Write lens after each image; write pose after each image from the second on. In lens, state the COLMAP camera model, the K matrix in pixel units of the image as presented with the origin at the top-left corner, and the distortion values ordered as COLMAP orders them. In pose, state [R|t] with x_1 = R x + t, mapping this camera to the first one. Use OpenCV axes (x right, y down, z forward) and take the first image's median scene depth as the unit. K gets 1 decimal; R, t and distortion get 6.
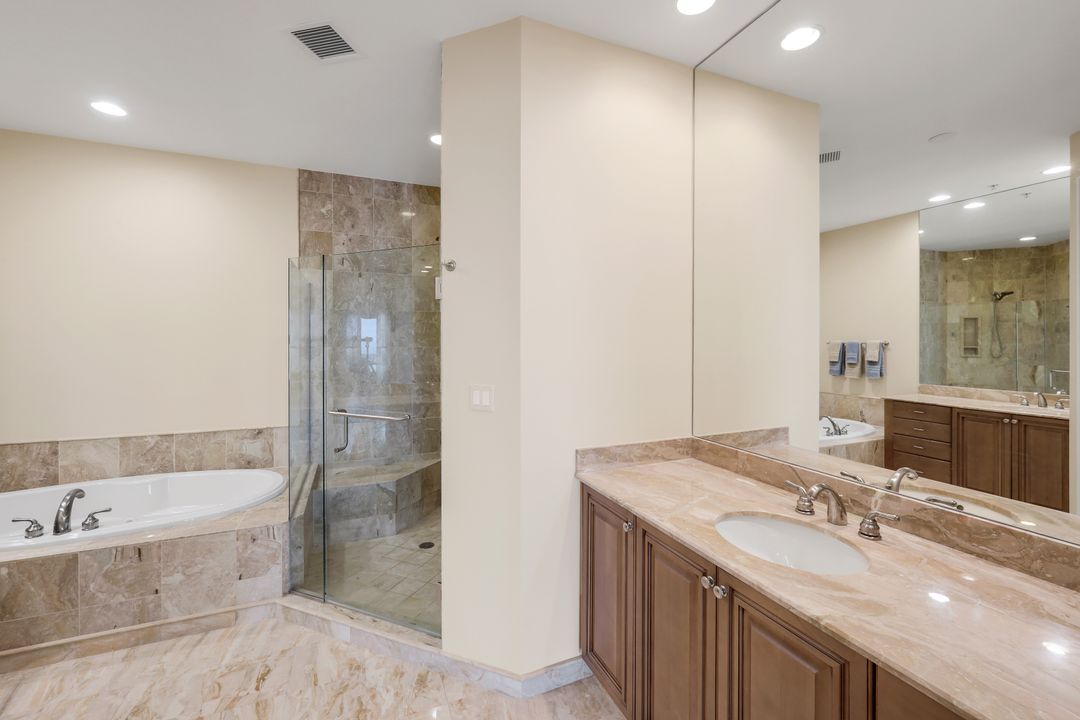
lens RADIAL K [[460.4, 0, 550.4], [0, 460.4, 342.9], [0, 0, 1]] dist [0.001903, -0.000212]
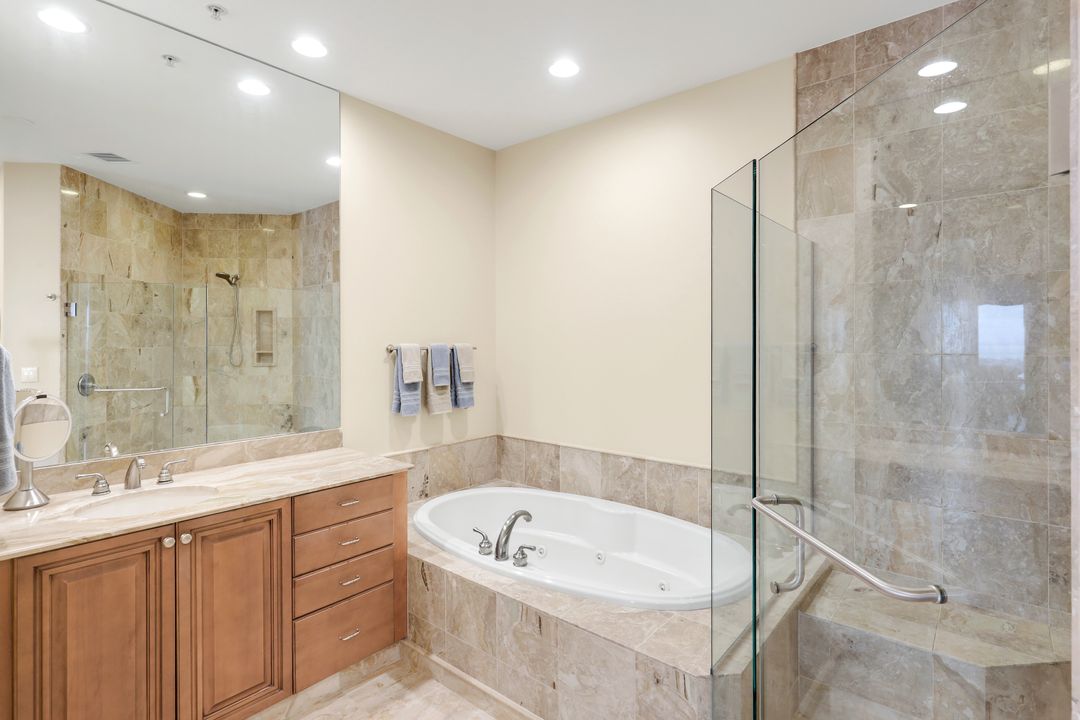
lens RADIAL K [[544.0, 0, 523.0], [0, 544.0, 341.8], [0, 0, 1]] dist [0.001461, -0.000777]
pose [[0.438738, 0.000414, -0.898615, -0.076898], [-0.003037, 0.999995, -0.001022, -0.002513], [0.898610, 0.003177, 0.438738, 0.432903]]
